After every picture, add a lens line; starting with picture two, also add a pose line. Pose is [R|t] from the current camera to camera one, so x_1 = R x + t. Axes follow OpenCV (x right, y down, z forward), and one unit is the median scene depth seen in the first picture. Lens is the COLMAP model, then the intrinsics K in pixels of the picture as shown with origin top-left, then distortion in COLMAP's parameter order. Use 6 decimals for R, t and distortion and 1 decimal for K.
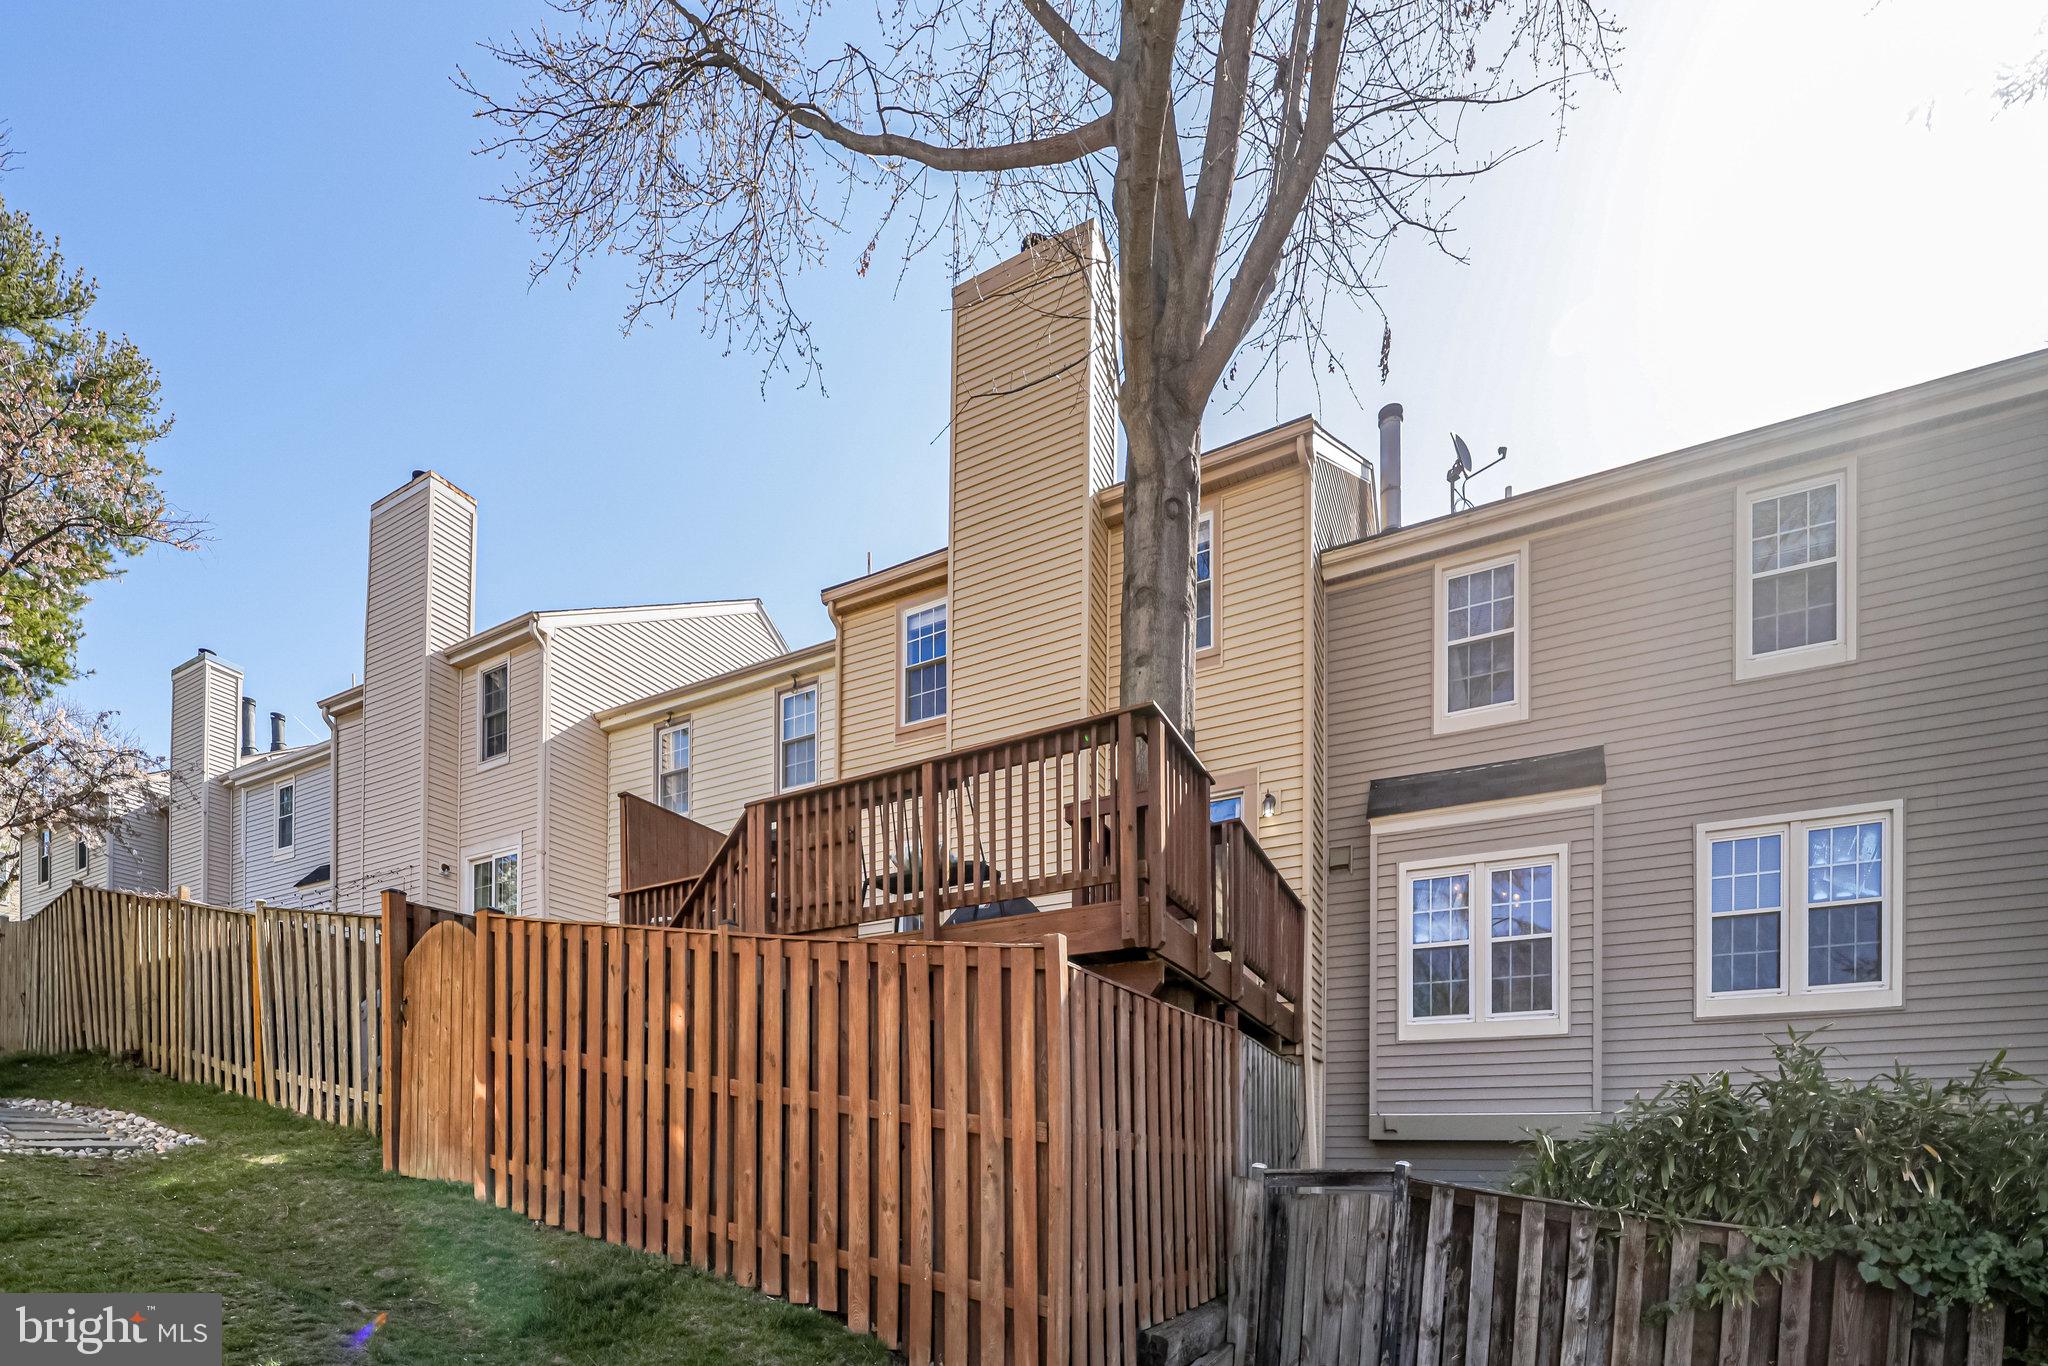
lens RADIAL K [[823.9, 0, 1024.7], [0, 823.9, 712.3], [0, 0, 1]] dist [-0.000733, -0.000681]
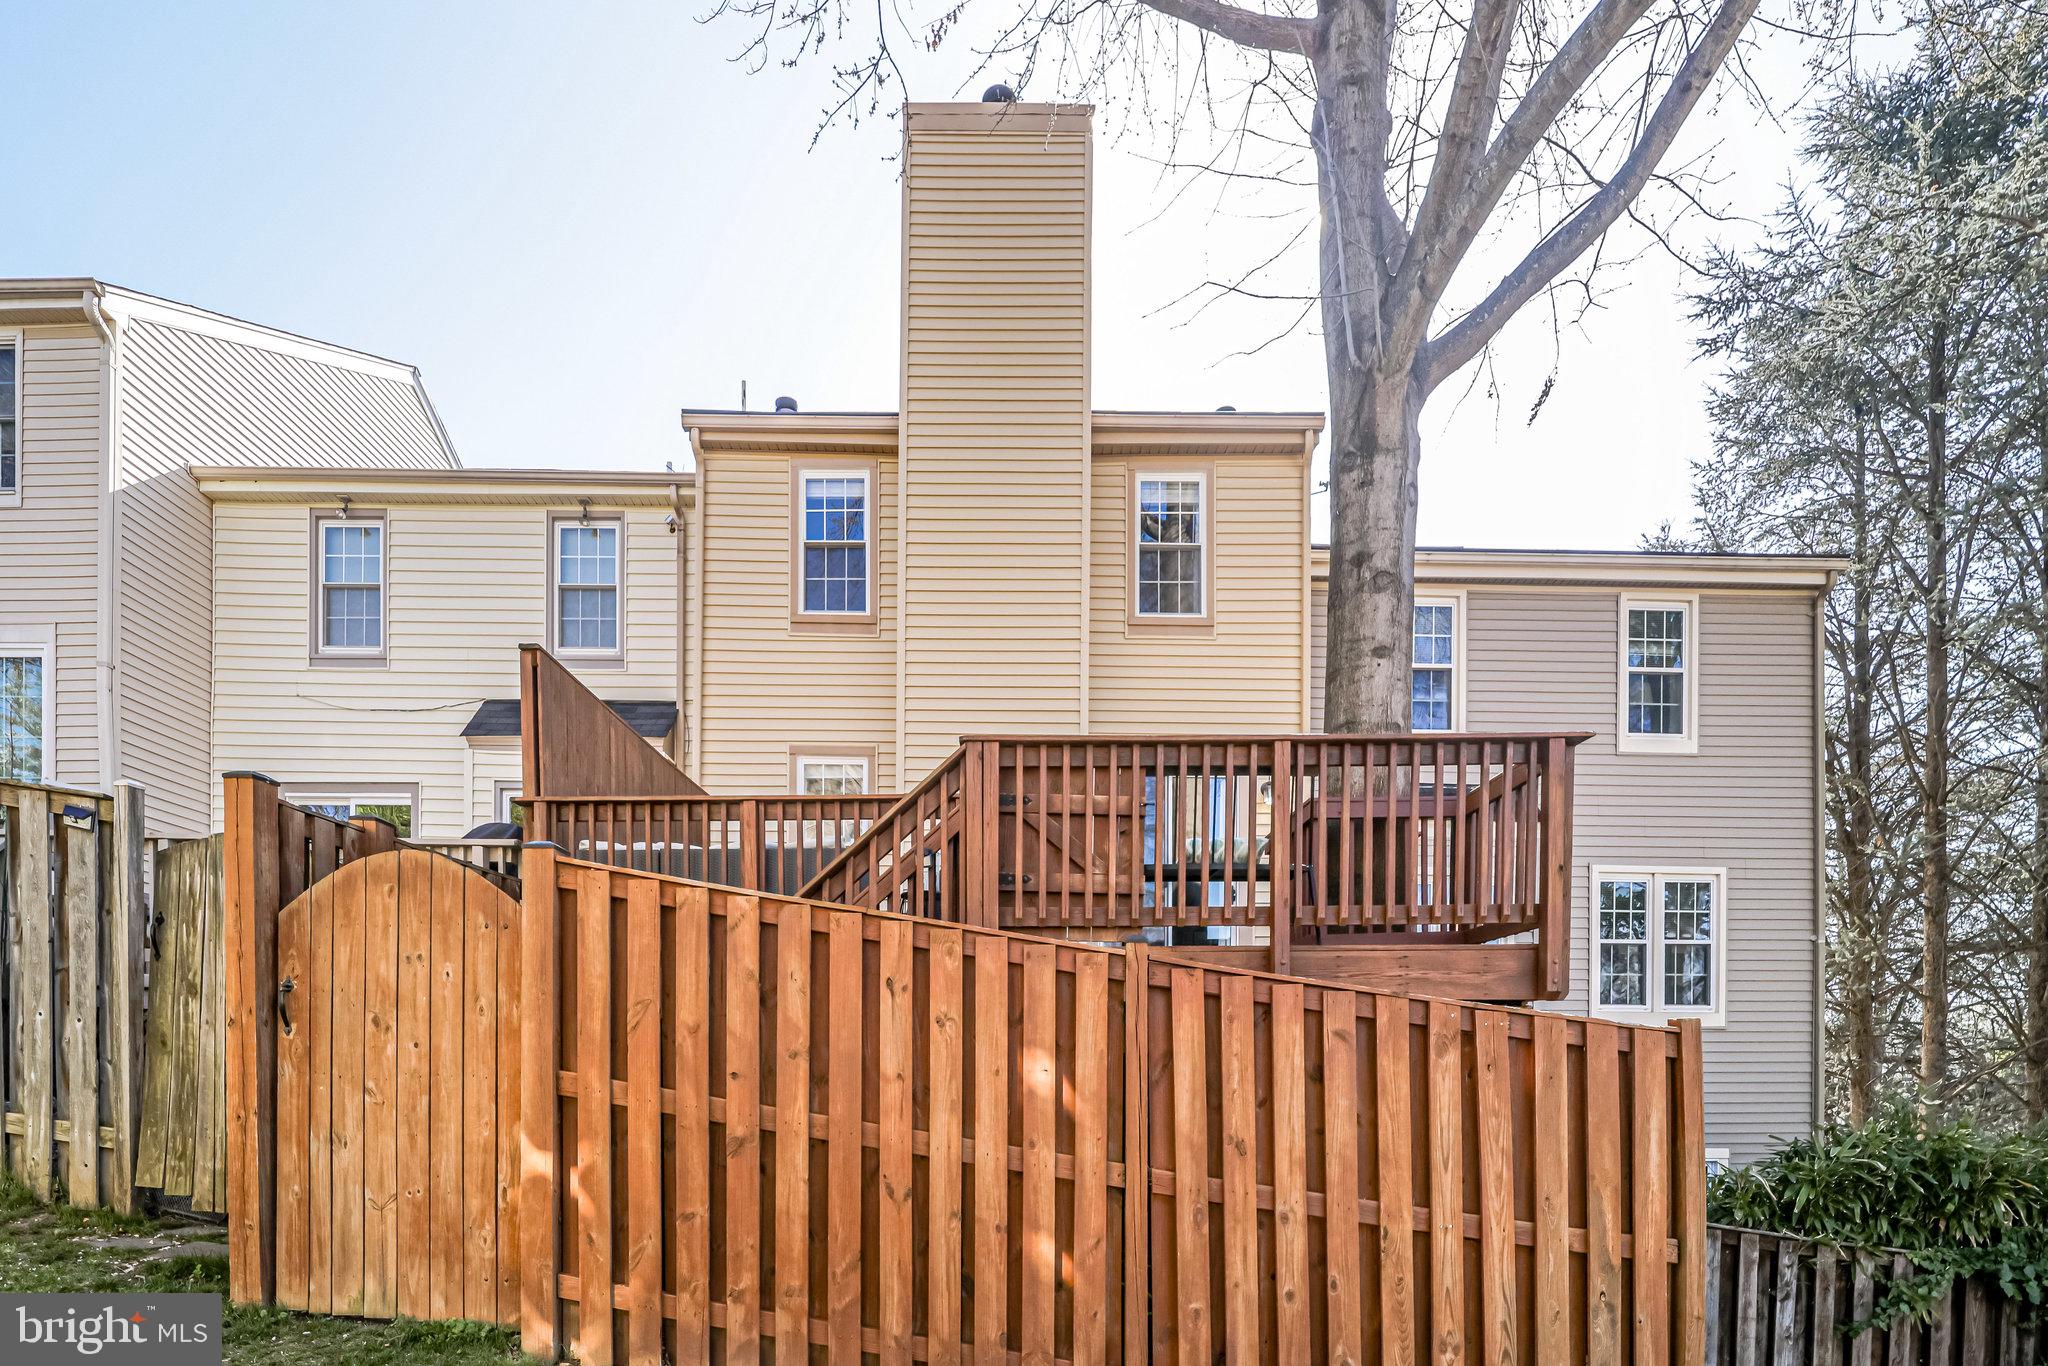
lens RADIAL K [[824.7, 0, 1024.0], [0, 824.7, 683.0], [0, 0, 1]] dist [-0.002808, -0.000017]
pose [[0.883427, 0.187788, 0.429294, -0.694882], [-0.217801, 0.975759, 0.021373, 0.044872], [-0.414874, -0.112382, 0.902912, 0.387420]]
